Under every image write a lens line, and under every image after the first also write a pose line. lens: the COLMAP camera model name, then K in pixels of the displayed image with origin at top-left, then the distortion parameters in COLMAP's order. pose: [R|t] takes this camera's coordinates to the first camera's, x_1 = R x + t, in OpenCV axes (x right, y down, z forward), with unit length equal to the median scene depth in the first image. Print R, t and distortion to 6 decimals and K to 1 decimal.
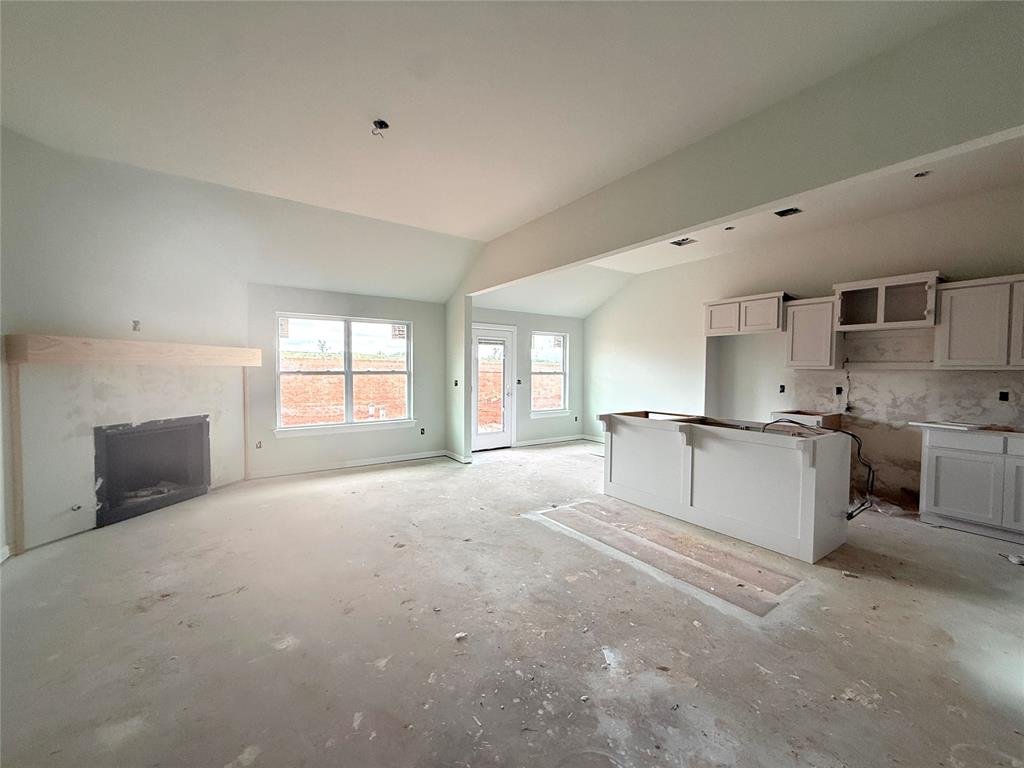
lens RADIAL K [[407.9, 0, 503.0], [0, 407.9, 383.7], [0, 0, 1]] dist [0.001634, 0.000255]
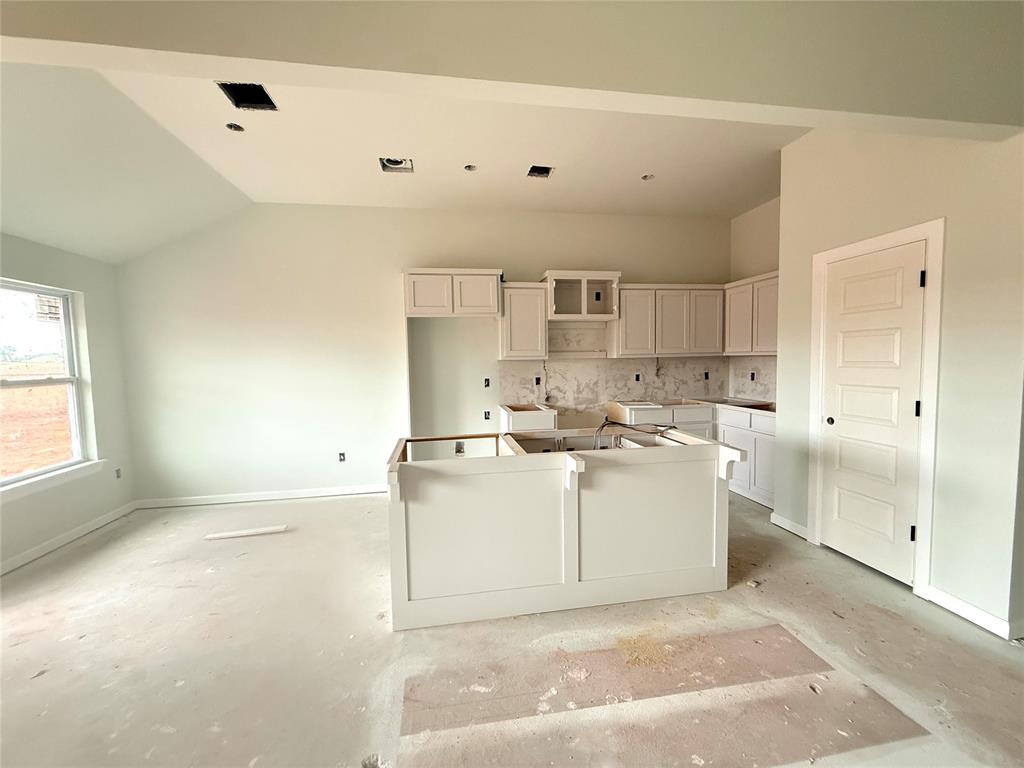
lens RADIAL K [[407.9, 0, 510.3], [0, 407.9, 384.2], [0, 0, 1]] dist [0.001634, 0.000255]
pose [[0.414562, -0.072630, 0.907118, -0.109623], [0.056174, 0.996951, 0.054150, -0.034998], [-0.908285, 0.028508, 0.417378, 0.702357]]
